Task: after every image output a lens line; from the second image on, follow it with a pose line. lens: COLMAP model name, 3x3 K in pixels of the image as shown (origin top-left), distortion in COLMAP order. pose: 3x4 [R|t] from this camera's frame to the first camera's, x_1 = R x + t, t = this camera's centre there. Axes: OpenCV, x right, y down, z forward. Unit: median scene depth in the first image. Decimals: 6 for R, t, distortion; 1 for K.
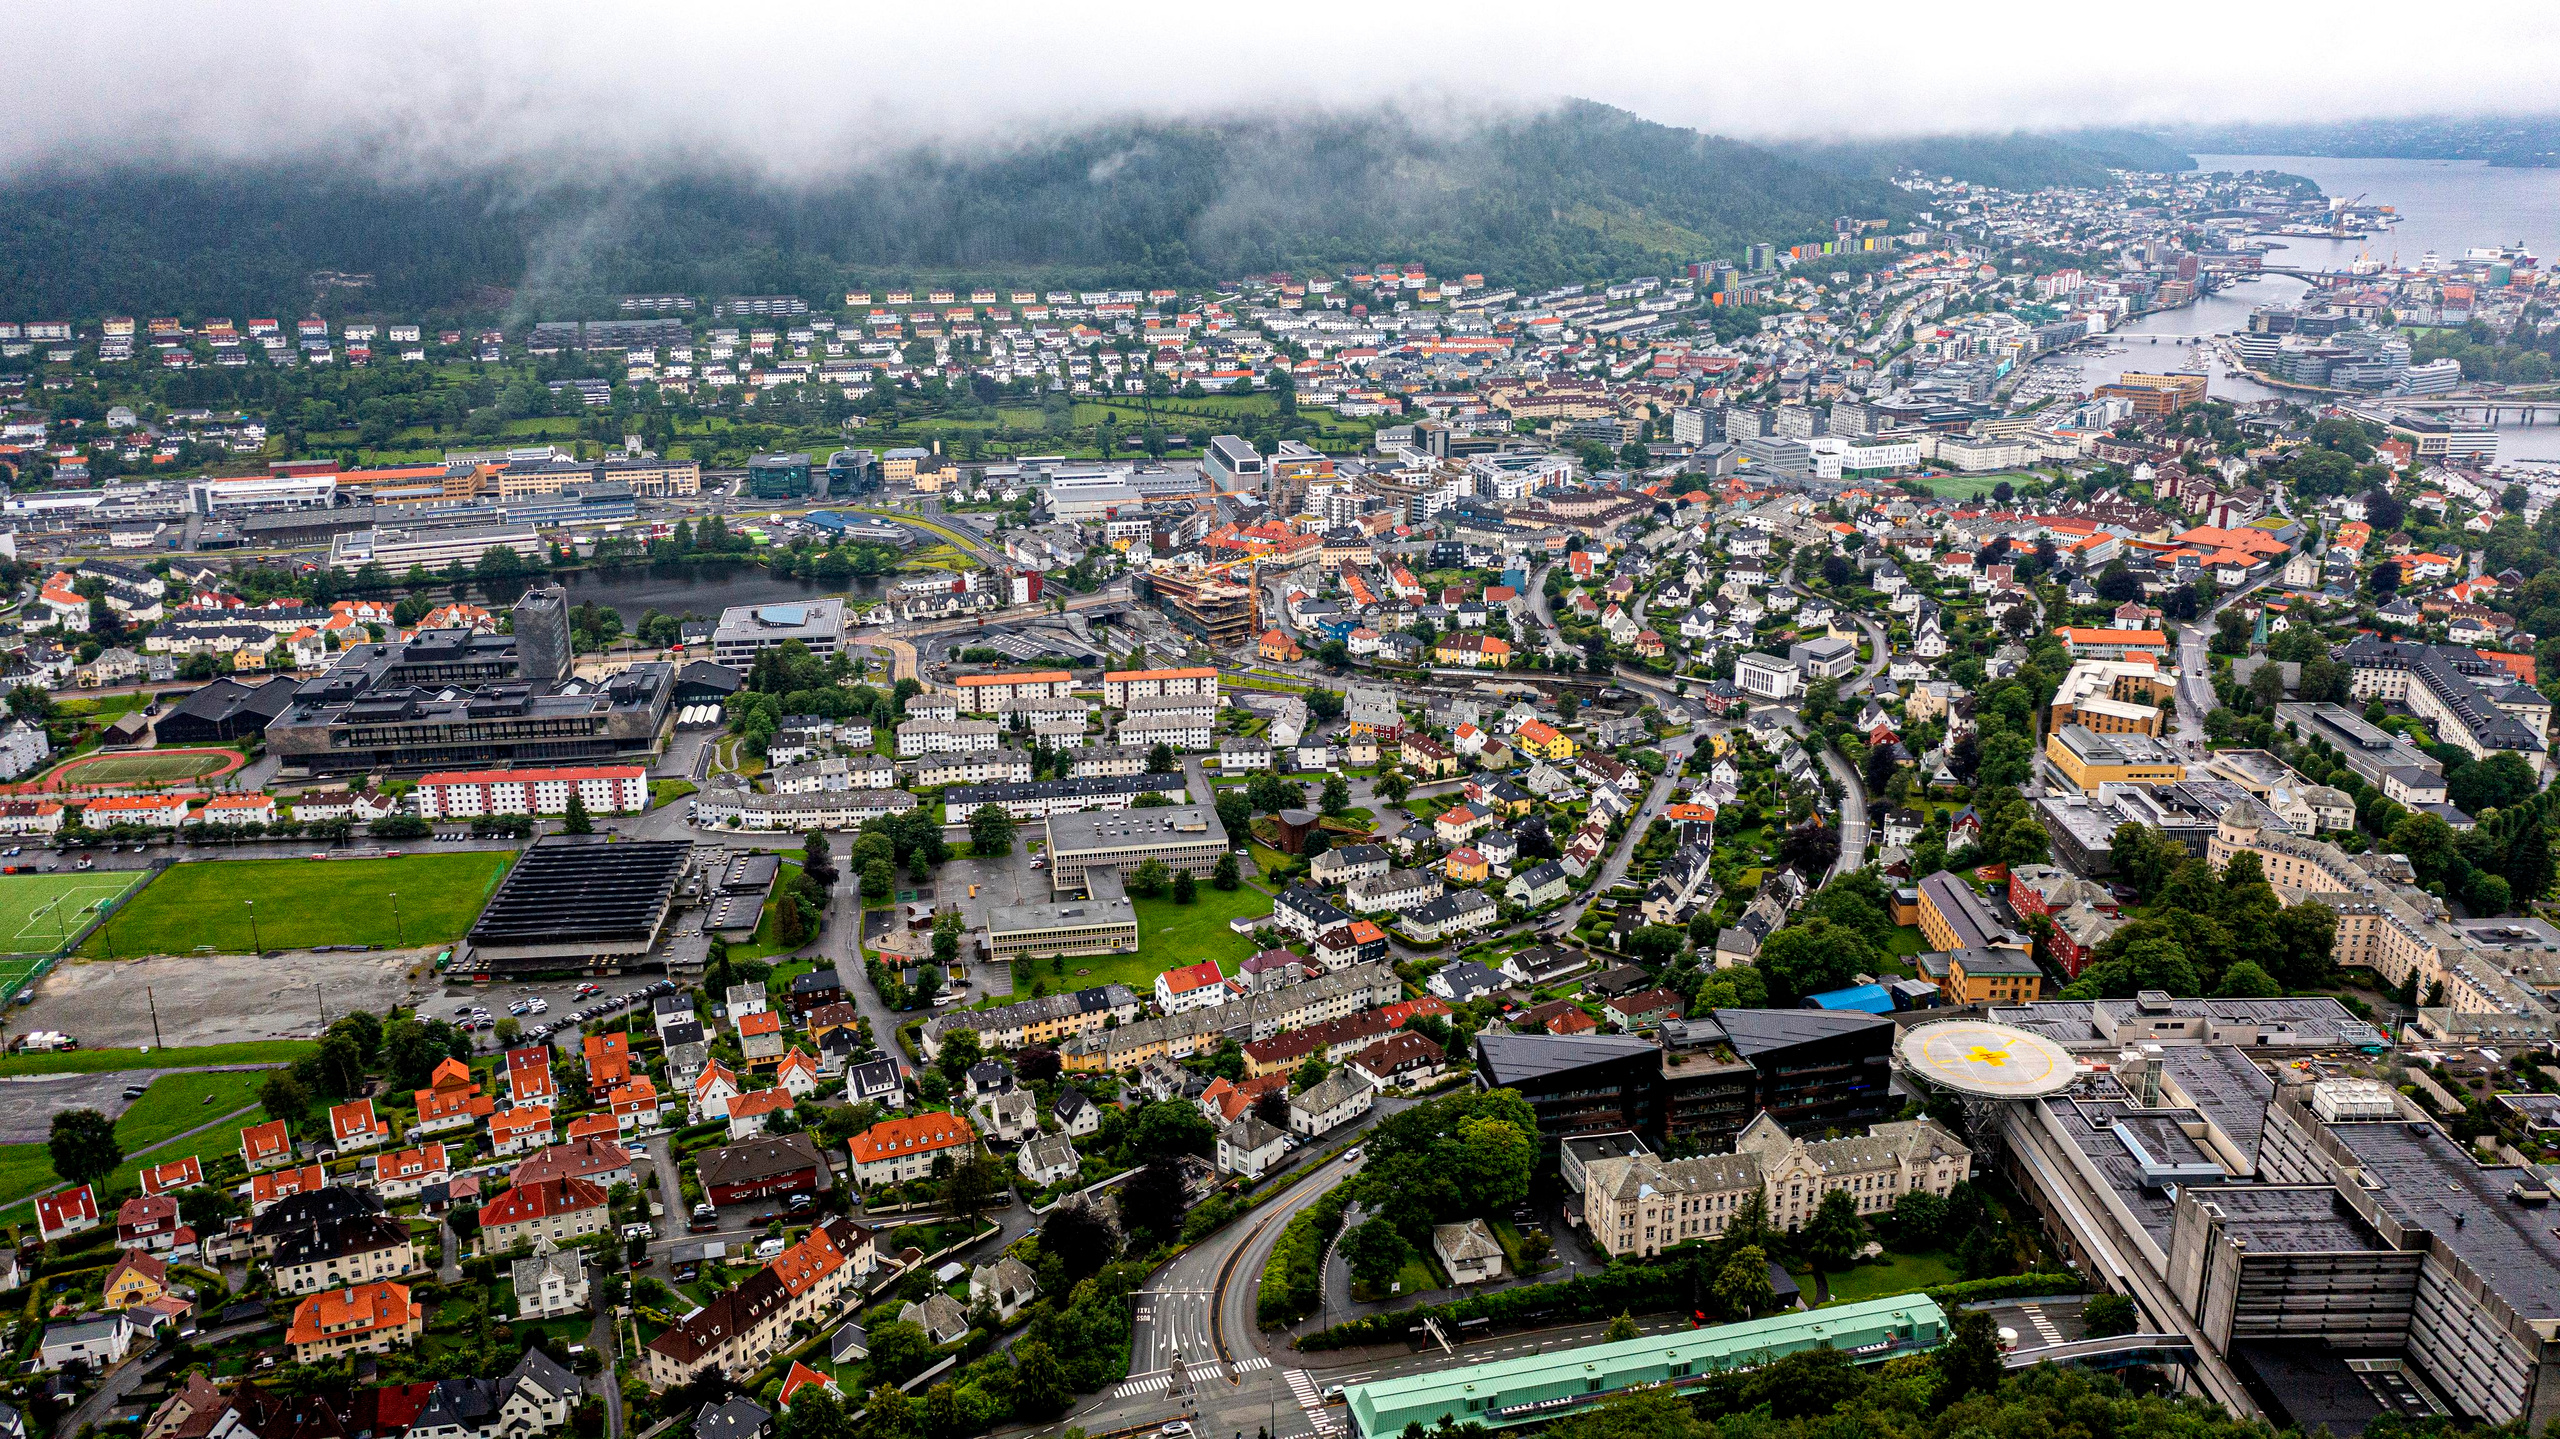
lens RADIAL K [[2035.4, 0, 1276.2], [0, 2035.4, 719.7], [0, 0, 1]] dist [-0.002565, 0.009314]
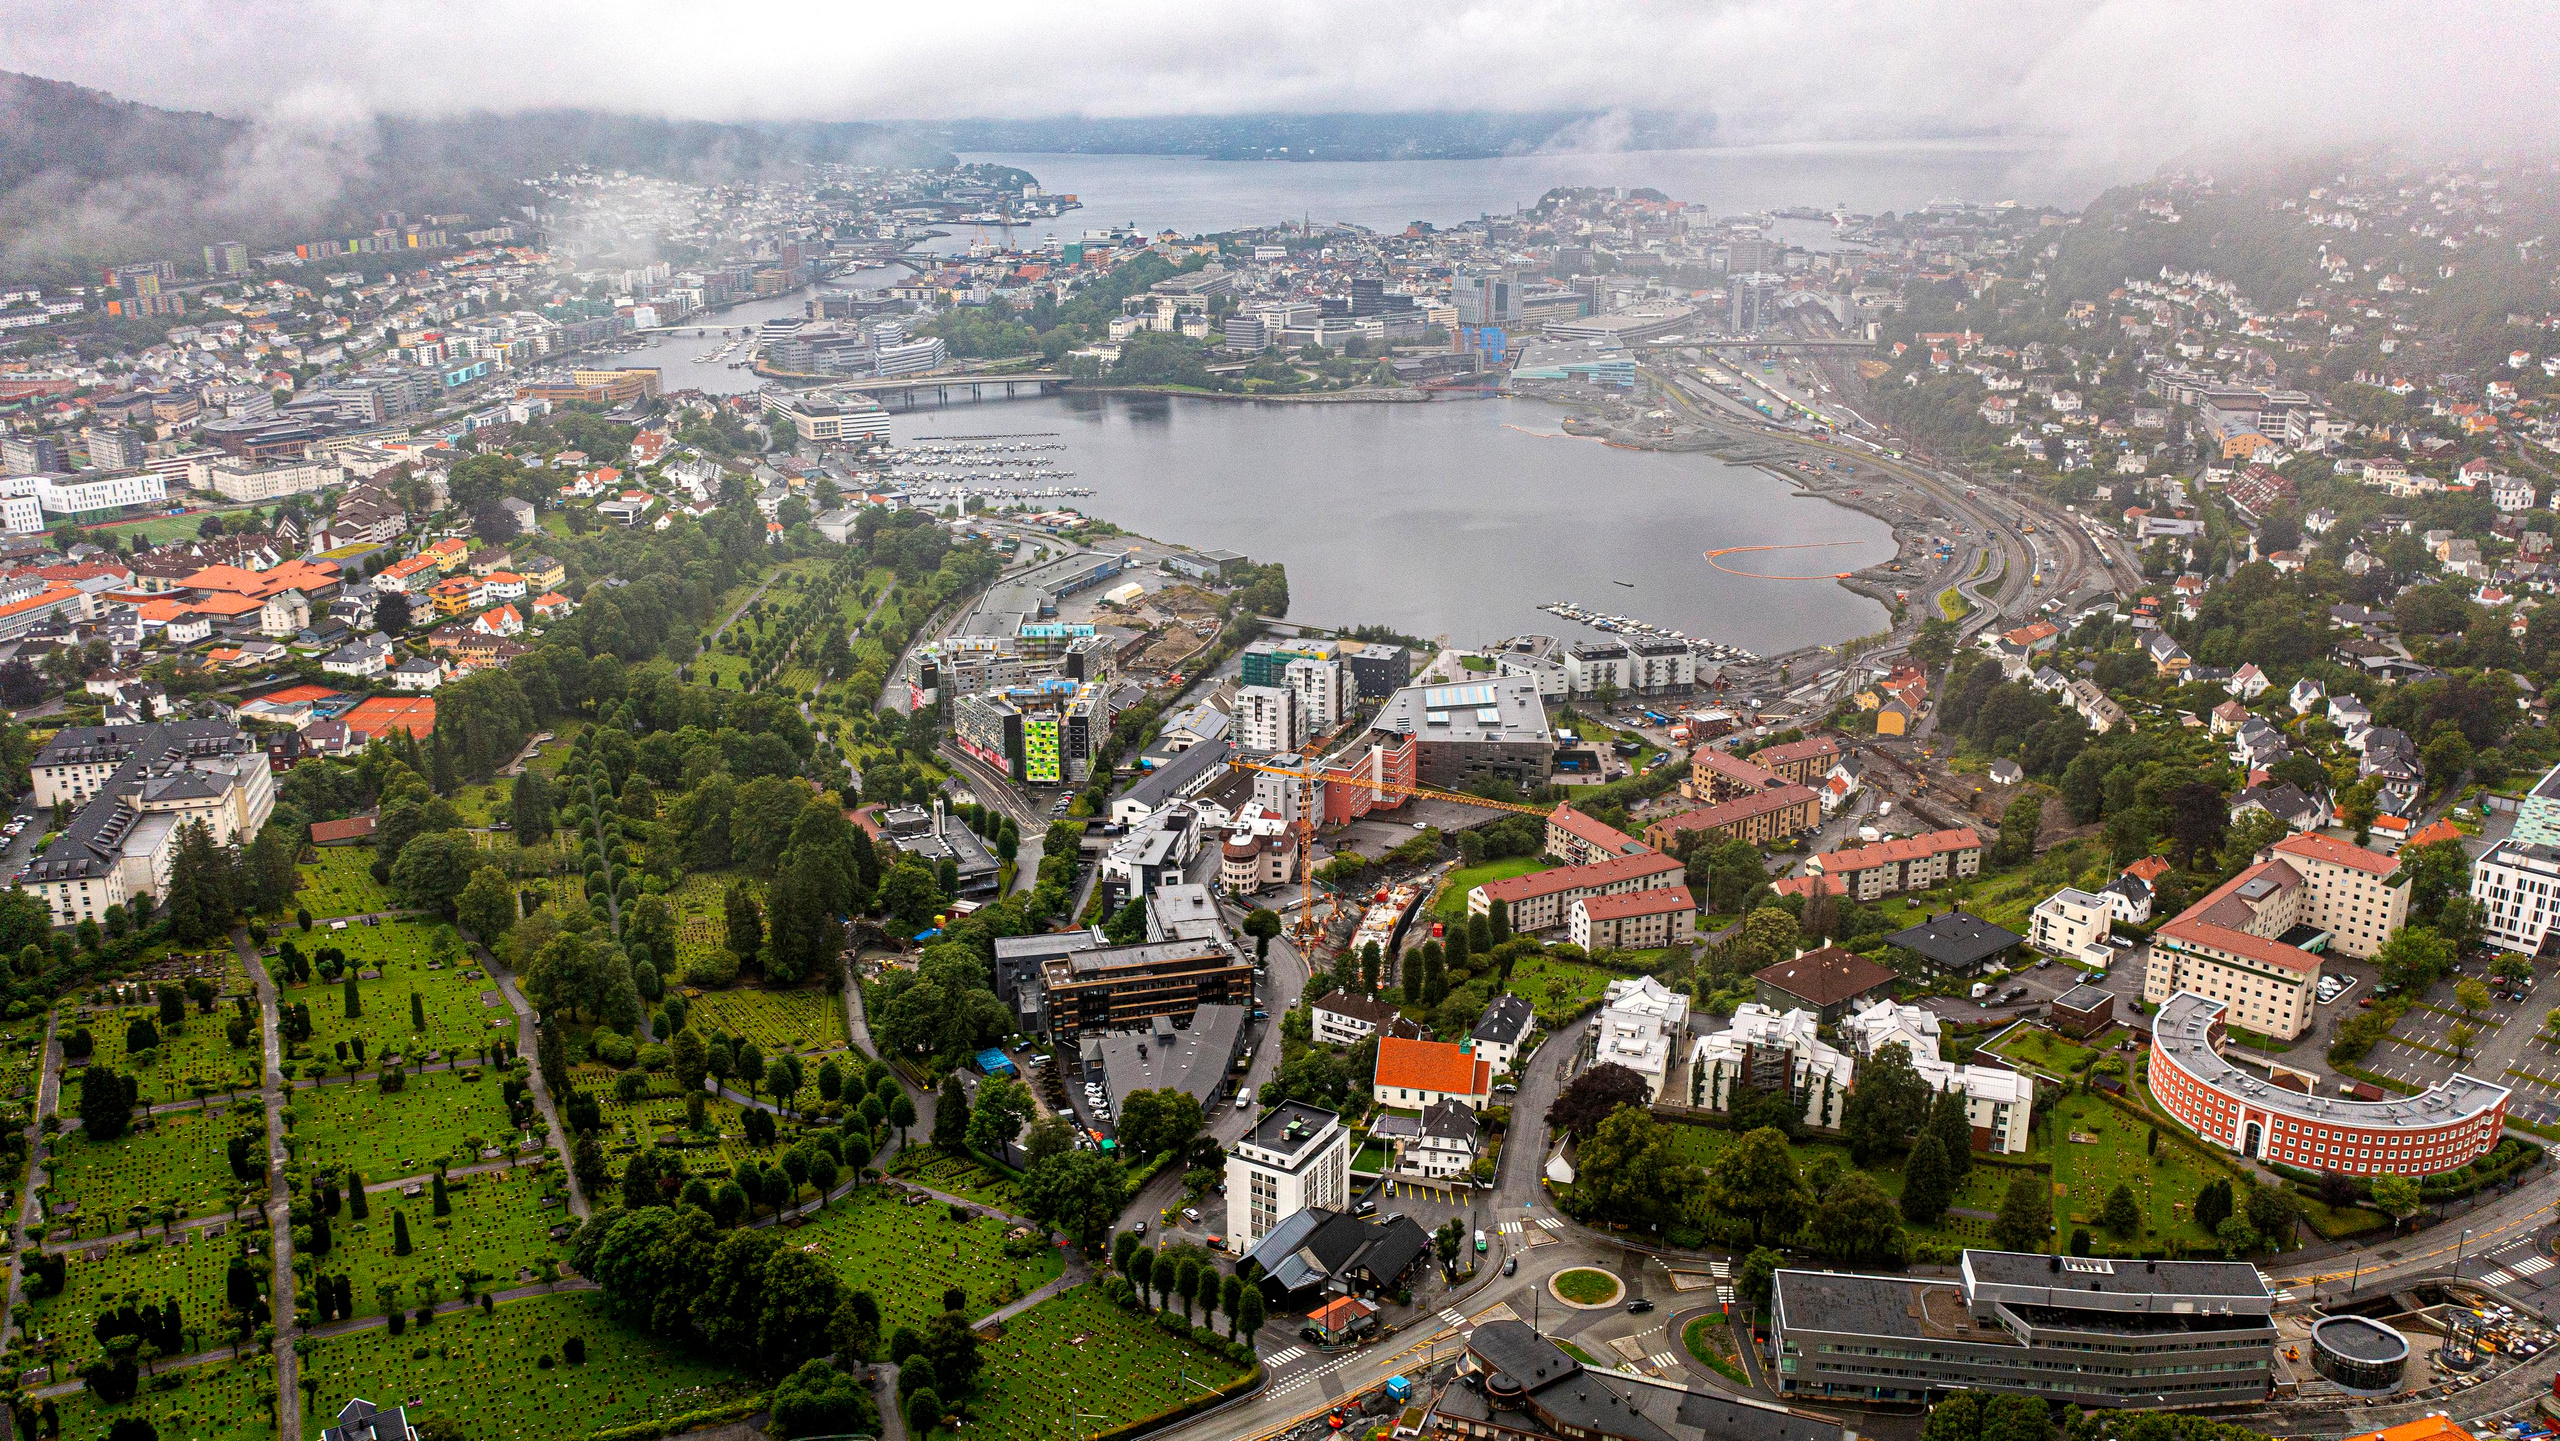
lens RADIAL K [[2046.9, 0, 1277.1], [0, 2046.9, 717.6], [0, 0, 1]] dist [0.001541, 0.010479]
pose [[0.870984, -0.138555, 0.471370, 0.311387], [0.141083, 0.989538, 0.030177, -0.001949], [-0.470619, 0.040219, 0.881419, 0.077070]]
